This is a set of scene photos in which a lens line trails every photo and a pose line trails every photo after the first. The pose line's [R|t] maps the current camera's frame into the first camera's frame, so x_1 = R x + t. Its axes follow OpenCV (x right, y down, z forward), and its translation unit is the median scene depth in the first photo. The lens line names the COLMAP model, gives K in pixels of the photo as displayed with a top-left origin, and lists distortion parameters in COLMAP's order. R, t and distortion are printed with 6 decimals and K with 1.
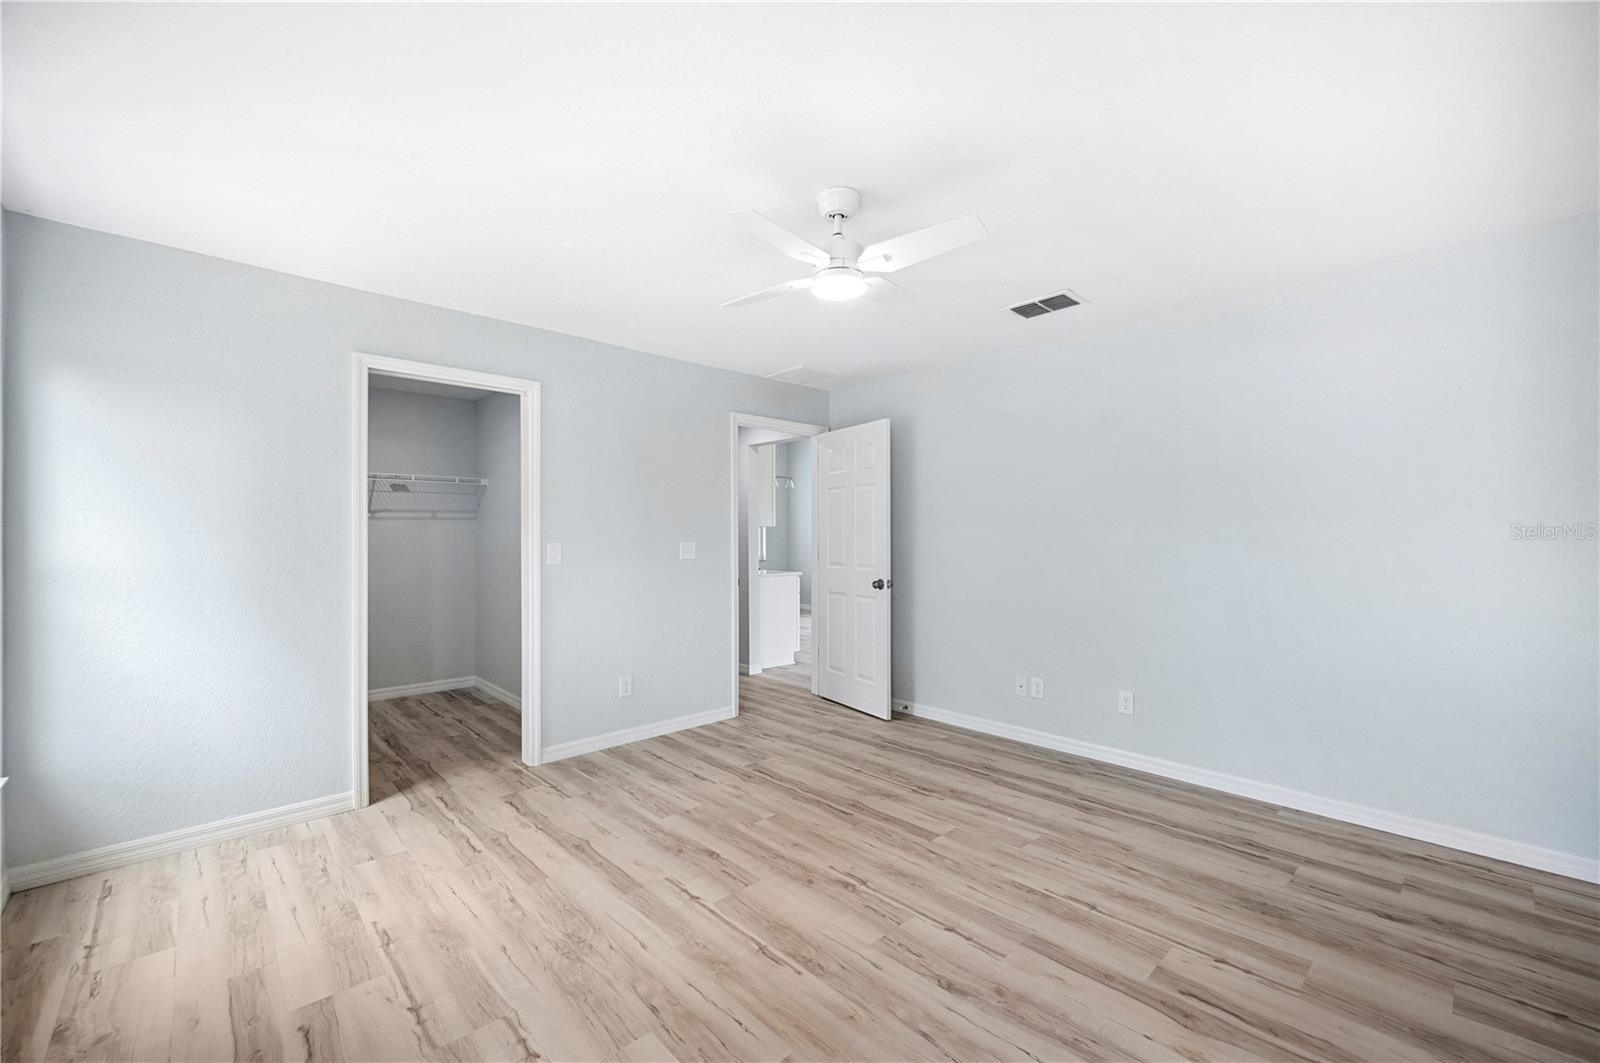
lens RADIAL K [[651.5, 0, 802.7], [0, 651.5, 531.0], [0, 0, 1]] dist [-0.009294, -0.000060]
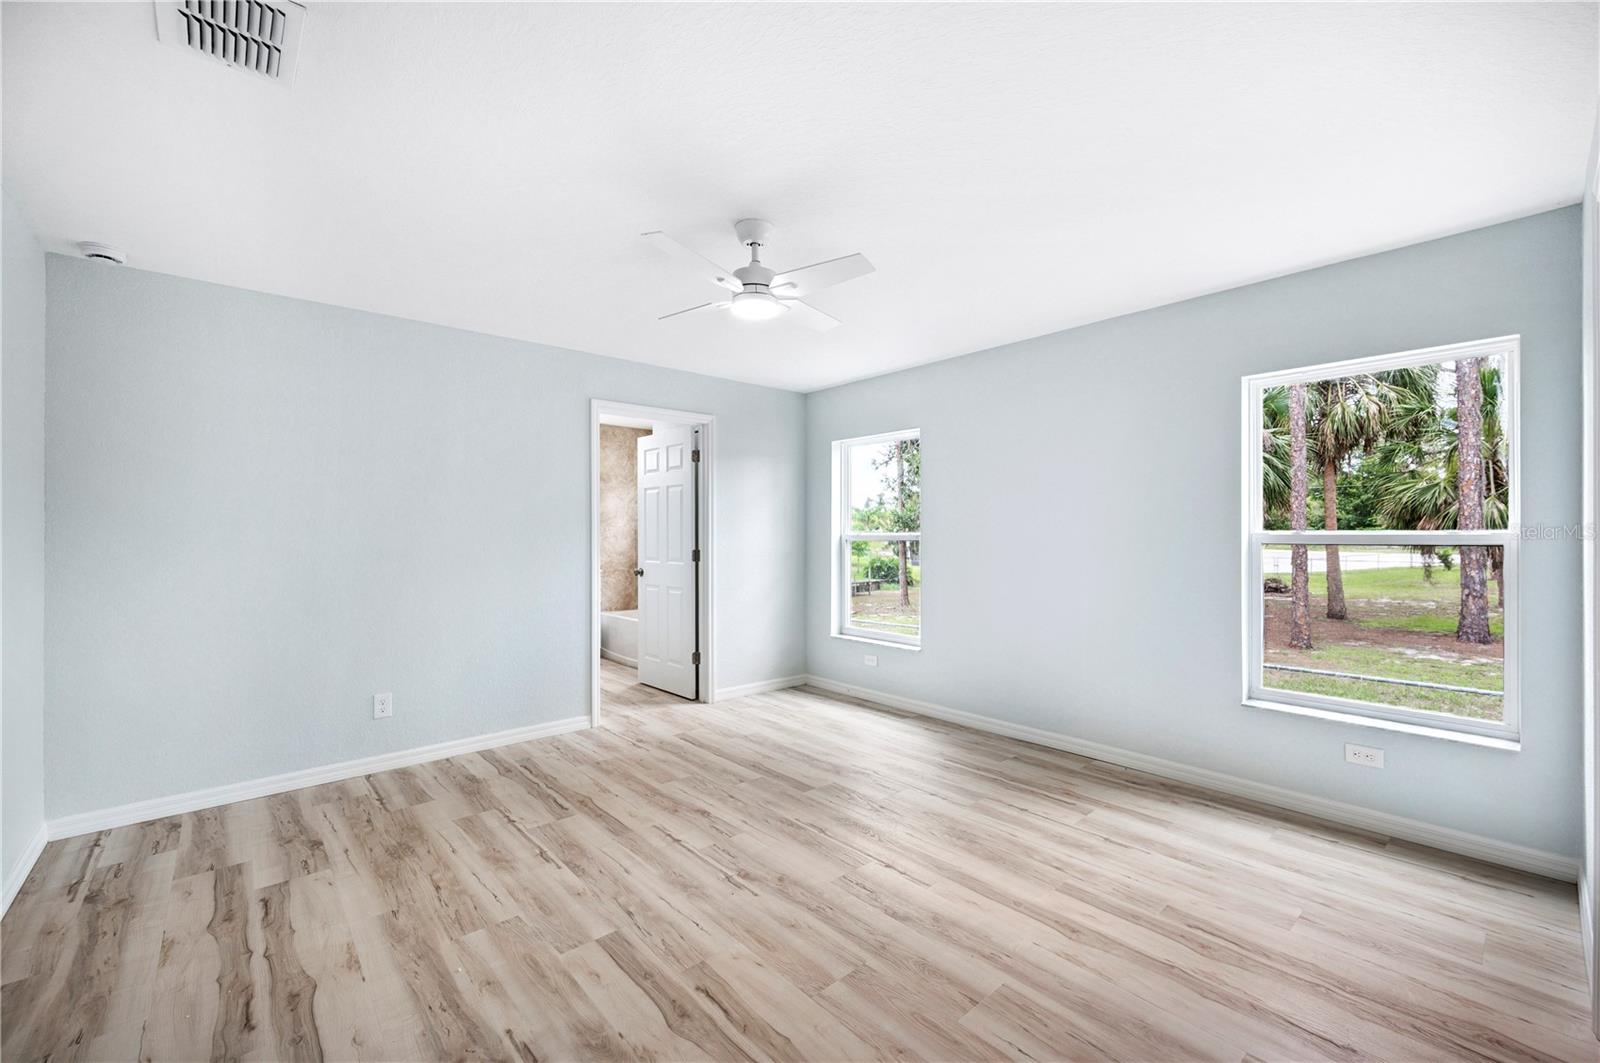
lens RADIAL K [[651.5, 0, 802.7], [0, 651.5, 531.0], [0, 0, 1]] dist [-0.009294, -0.000060]
pose [[-0.999473, 0.005316, 0.032032, -0.057672], [0.005012, 0.999942, -0.009566, 0.015295], [-0.032081, -0.009401, -0.999441, 2.033716]]
